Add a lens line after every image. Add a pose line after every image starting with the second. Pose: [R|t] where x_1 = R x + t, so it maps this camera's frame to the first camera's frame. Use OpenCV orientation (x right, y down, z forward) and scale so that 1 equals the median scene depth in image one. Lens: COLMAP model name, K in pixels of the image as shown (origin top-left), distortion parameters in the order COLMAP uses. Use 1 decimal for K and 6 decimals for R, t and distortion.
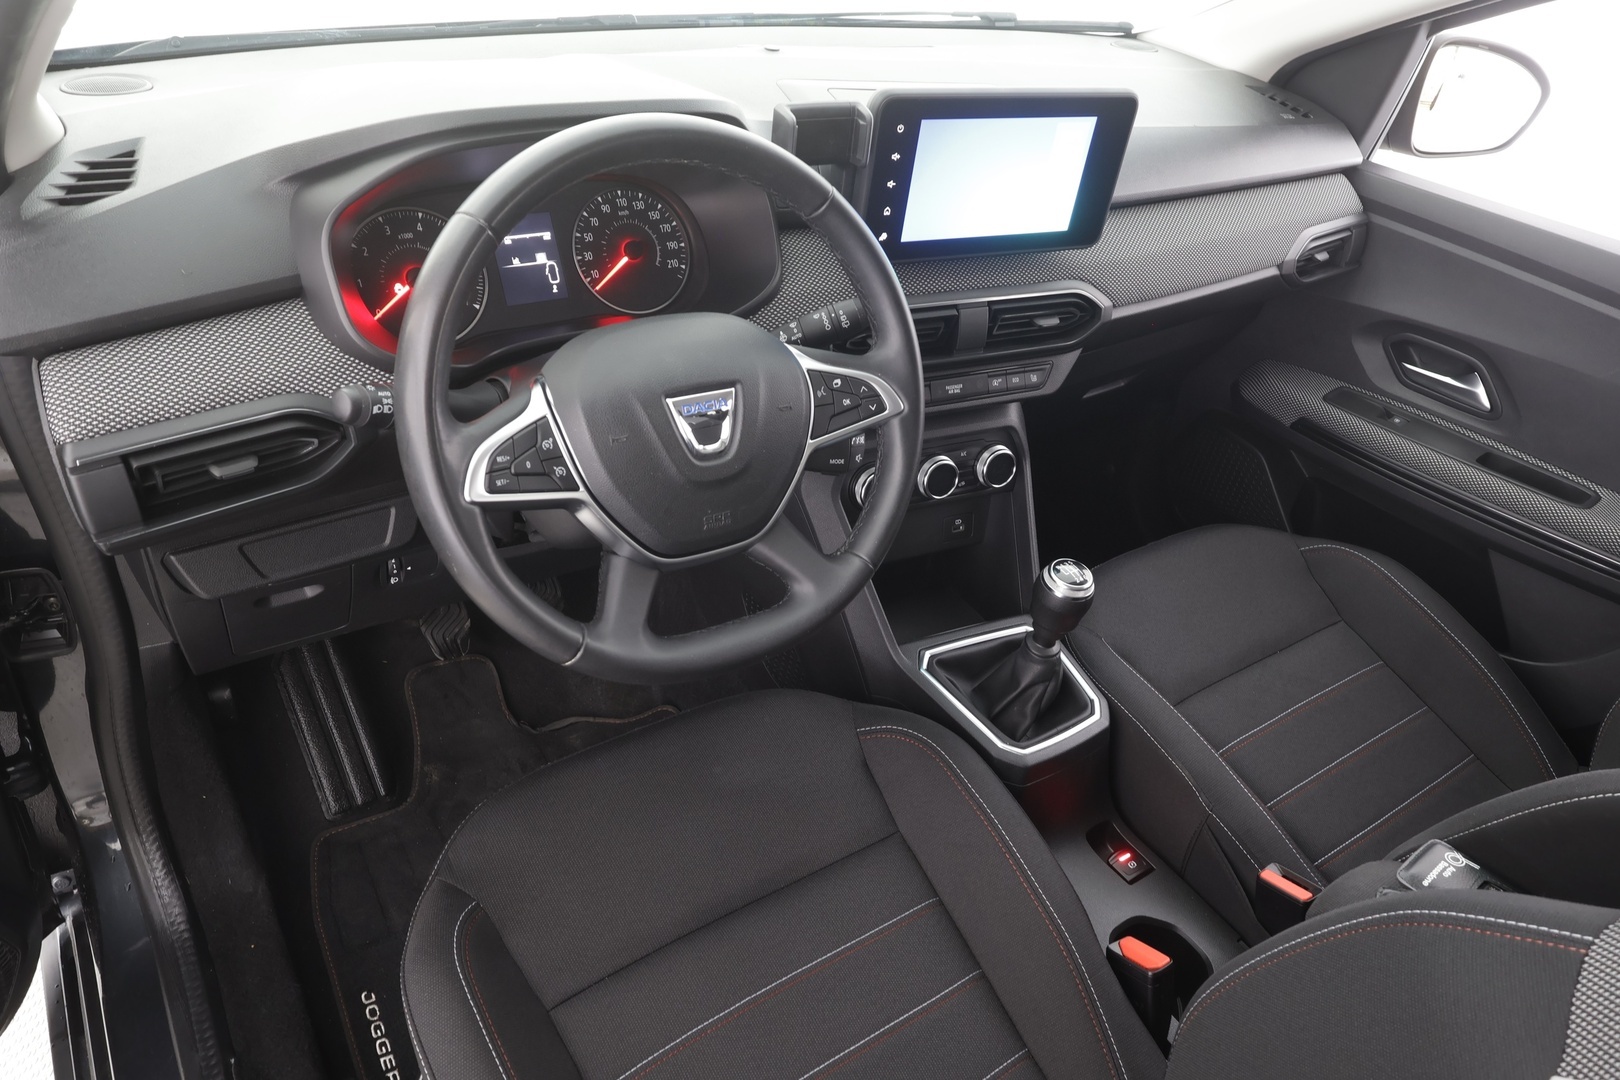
lens RADIAL K [[1128.0, 0, 805.6], [0, 1128.0, 541.3], [0, 0, 1]] dist [0.036924, 0.001577]
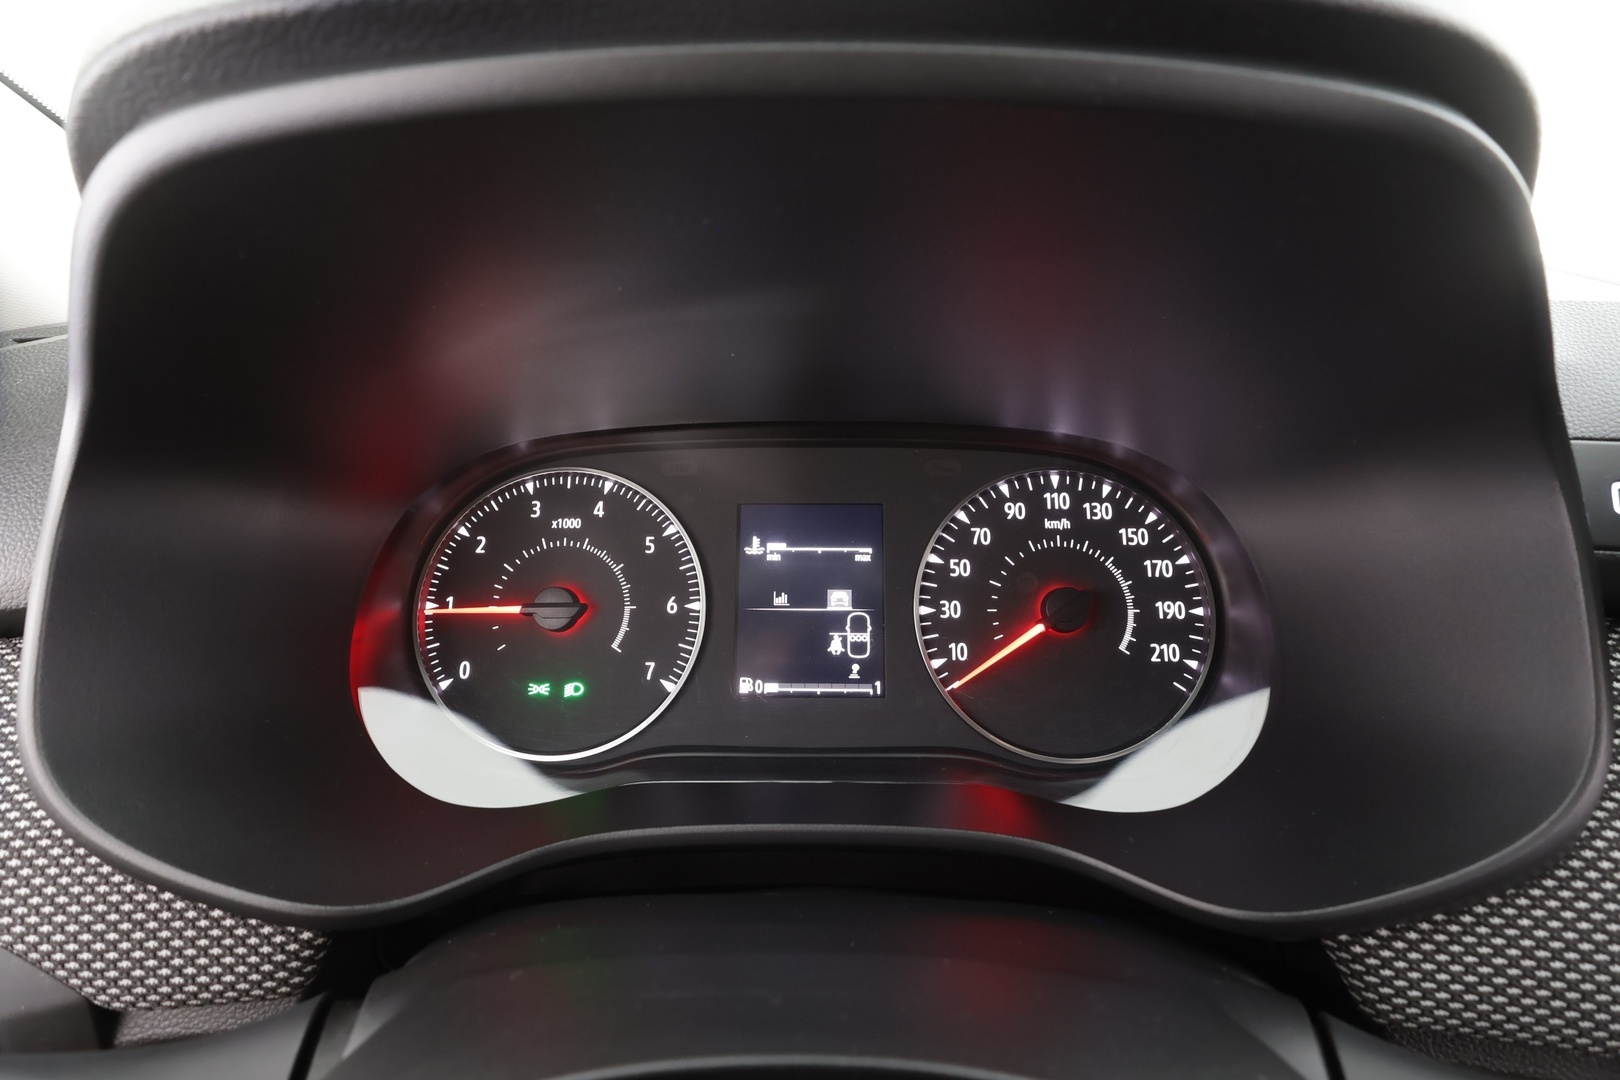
lens RADIAL K [[757.1, 0, 815.0], [0, 757.1, 541.2], [0, 0, 1]] dist [0.000319, 0.000102]
pose [[0.818293, 0.096456, -0.566651, -0.073189], [-0.252401, 0.945990, -0.203461, -0.205309], [0.516421, 0.309514, 0.798443, 0.736845]]
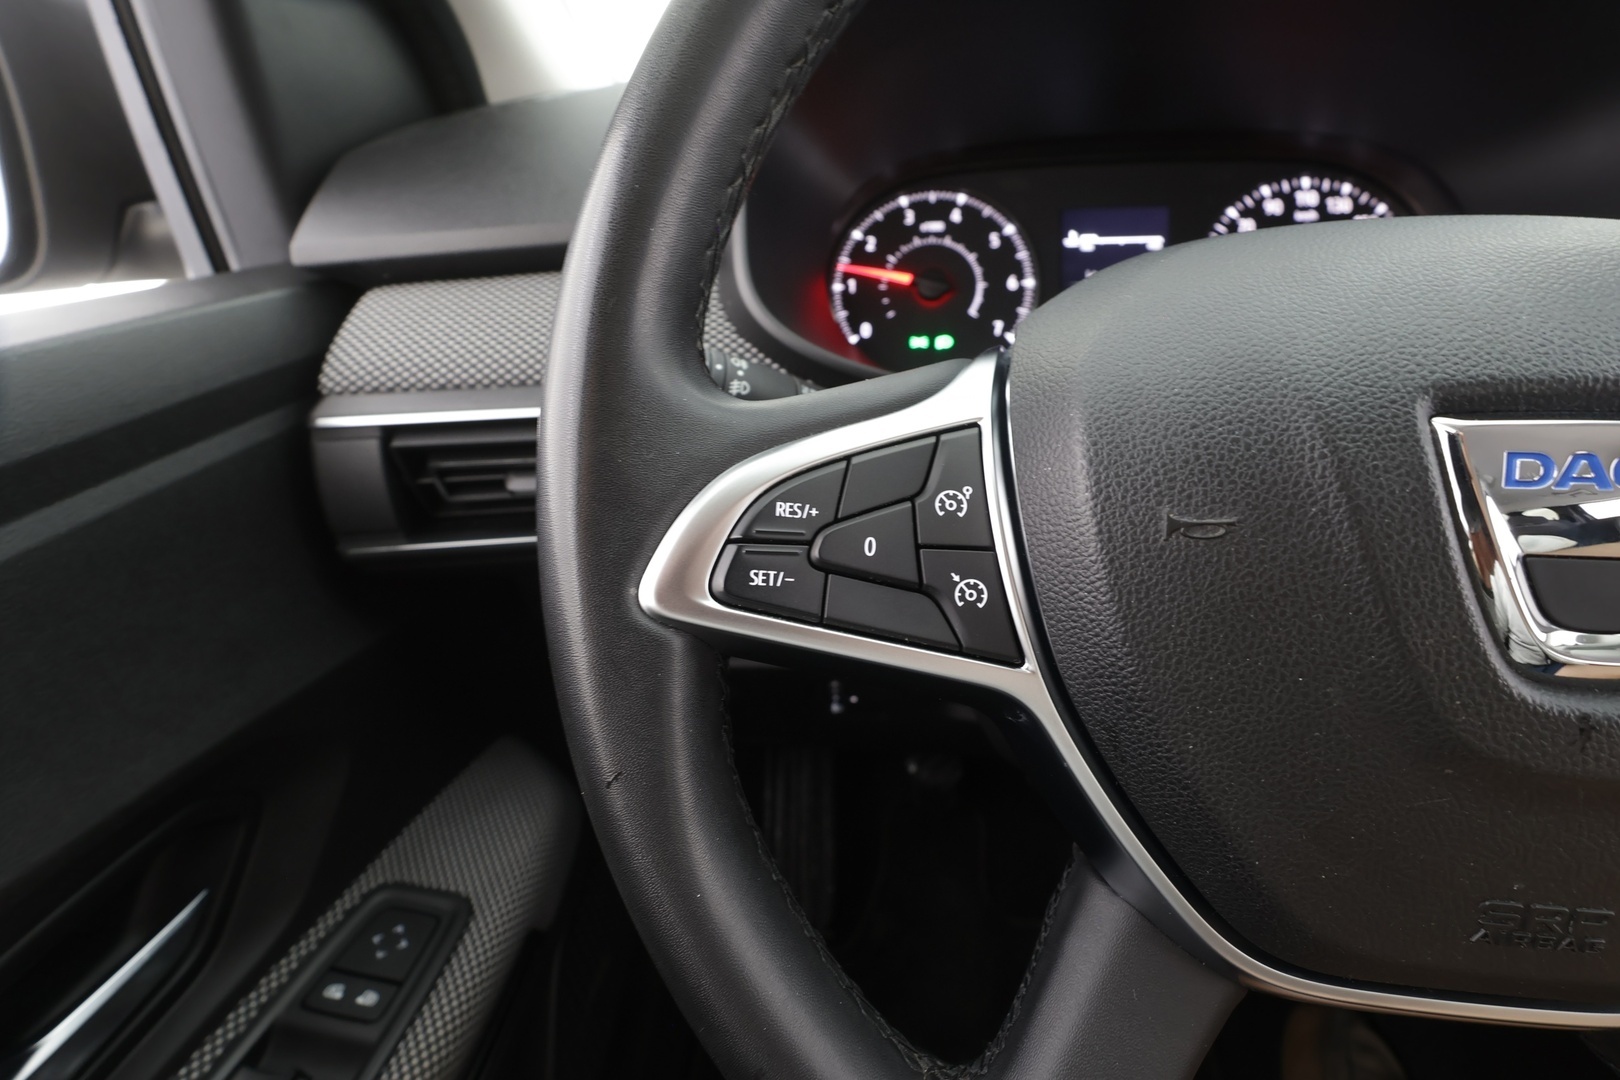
lens RADIAL K [[757.1, 0, 799.5], [0, 757.1, 532.0], [0, 0, 1]] dist [0.000319, 0.000102]
pose [[0.765503, 0.170762, -0.620359, -0.092681], [-0.270403, 0.960246, -0.069349, -0.037086], [0.583855, 0.220833, 0.781246, 0.590853]]
